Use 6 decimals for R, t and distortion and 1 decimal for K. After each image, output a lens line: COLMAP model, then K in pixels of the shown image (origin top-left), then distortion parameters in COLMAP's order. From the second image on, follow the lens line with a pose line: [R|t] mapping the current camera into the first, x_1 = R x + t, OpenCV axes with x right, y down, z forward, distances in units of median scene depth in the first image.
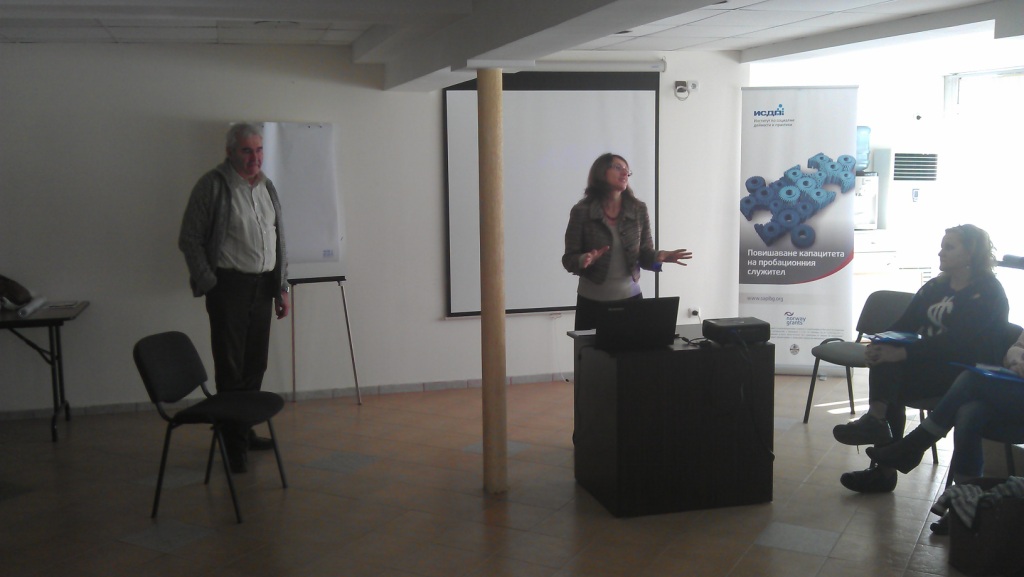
lens RADIAL K [[1048.7, 0, 509.4], [0, 1048.7, 289.5], [0, 0, 1]] dist [-0.019989, 0.000000]
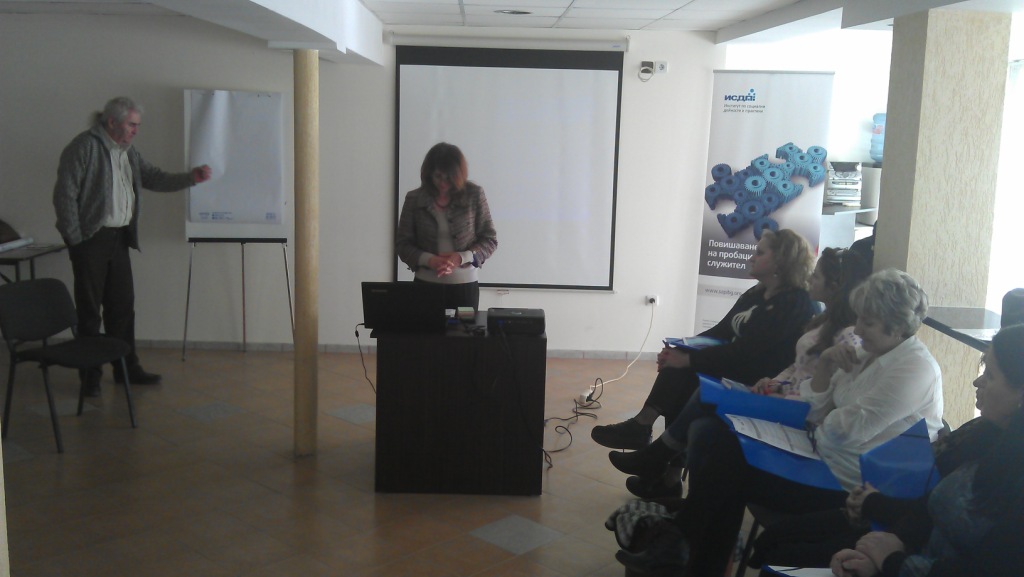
lens RADIAL K [[1048.7, 0, 507.2], [0, 1048.7, 286.6], [0, 0, 1]] dist [-0.019989, 0.000000]
pose [[0.966651, 0.080458, -0.243132, 0.289506], [-0.072890, 0.996538, 0.039980, -0.020553], [0.245507, -0.020925, 0.969169, 0.023404]]
